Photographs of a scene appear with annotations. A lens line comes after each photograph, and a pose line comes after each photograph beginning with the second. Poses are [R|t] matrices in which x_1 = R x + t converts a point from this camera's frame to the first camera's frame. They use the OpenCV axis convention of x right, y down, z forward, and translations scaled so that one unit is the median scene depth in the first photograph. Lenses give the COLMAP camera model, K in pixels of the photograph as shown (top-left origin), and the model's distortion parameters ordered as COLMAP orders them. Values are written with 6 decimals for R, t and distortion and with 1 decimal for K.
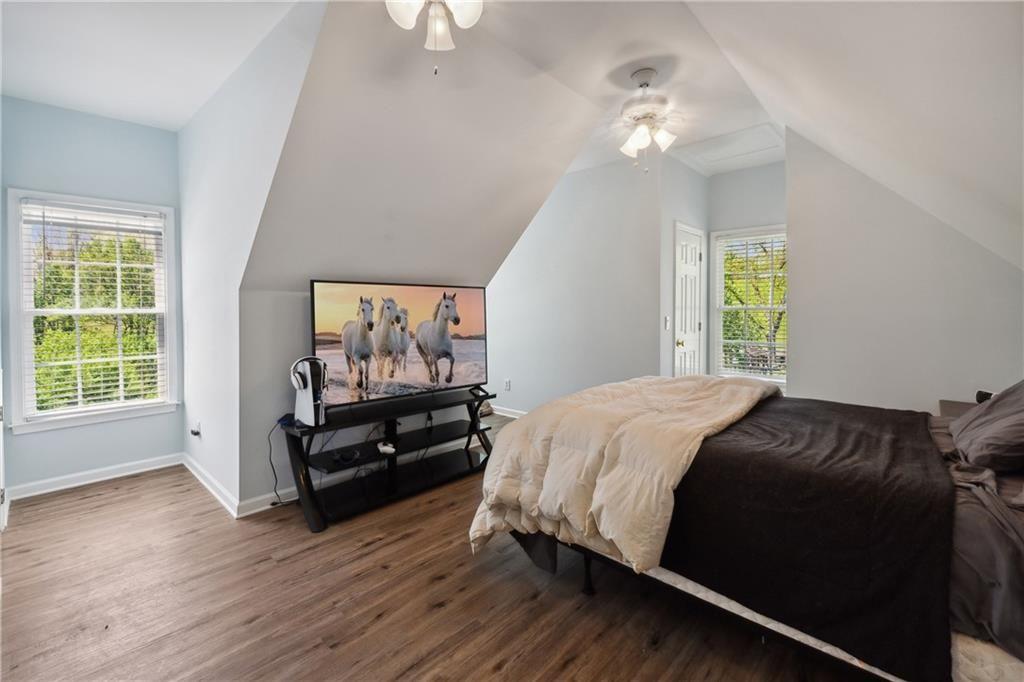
lens RADIAL K [[453.3, 0, 514.3], [0, 453.3, 298.0], [0, 0, 1]] dist [-0.002343, -0.000446]
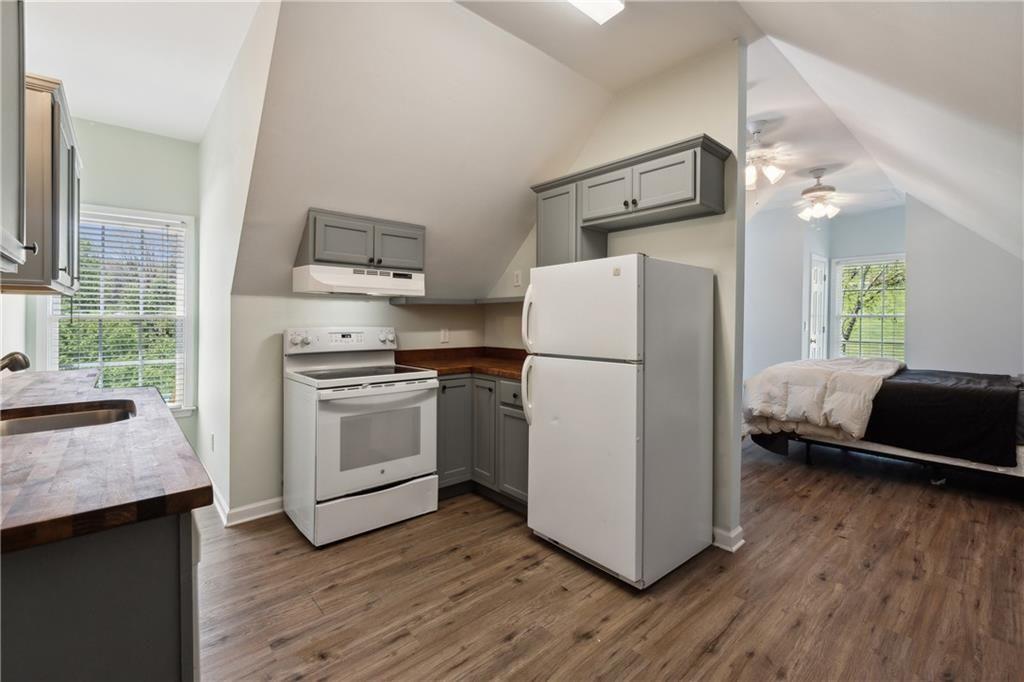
lens RADIAL K [[444.9, 0, 510.5], [0, 444.9, 317.9], [0, 0, 1]] dist [-0.002645, 0.000135]
pose [[0.994482, -0.005229, -0.104772, -0.969436], [0.007461, 0.999753, 0.020929, -0.011069], [0.104637, -0.021595, 0.994276, -1.071192]]
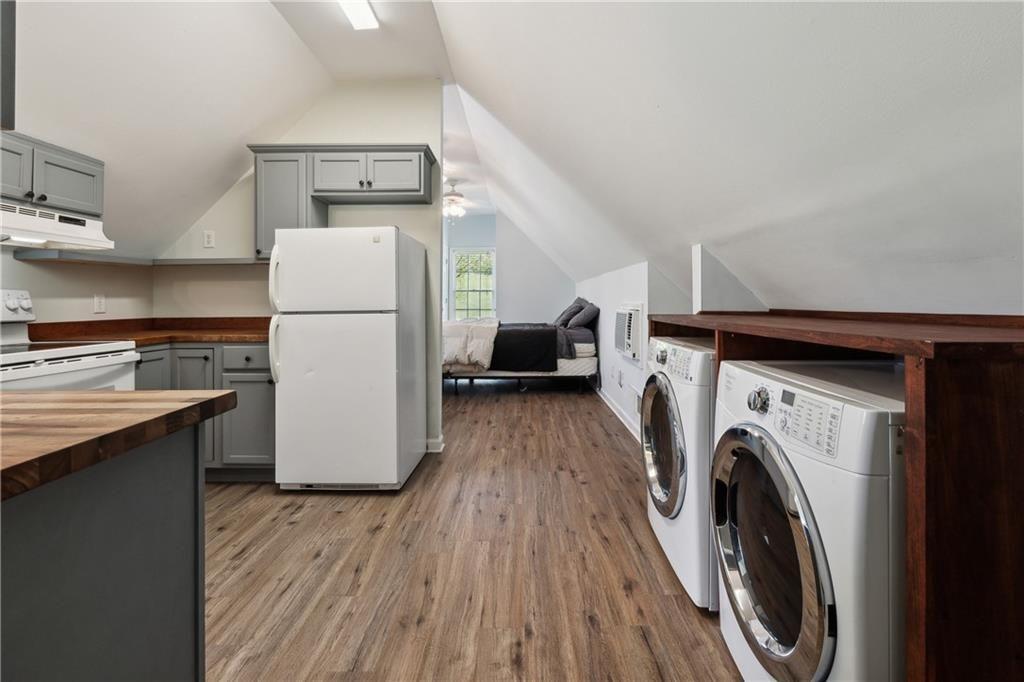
lens RADIAL K [[453.3, 0, 514.3], [0, 453.3, 298.0], [0, 0, 1]] dist [-0.002343, -0.000446]
pose [[0.741419, -0.009291, 0.670978, -1.458929], [-0.003256, 0.999843, 0.017443, 0.054892], [-0.671034, -0.015117, 0.741272, -1.260877]]
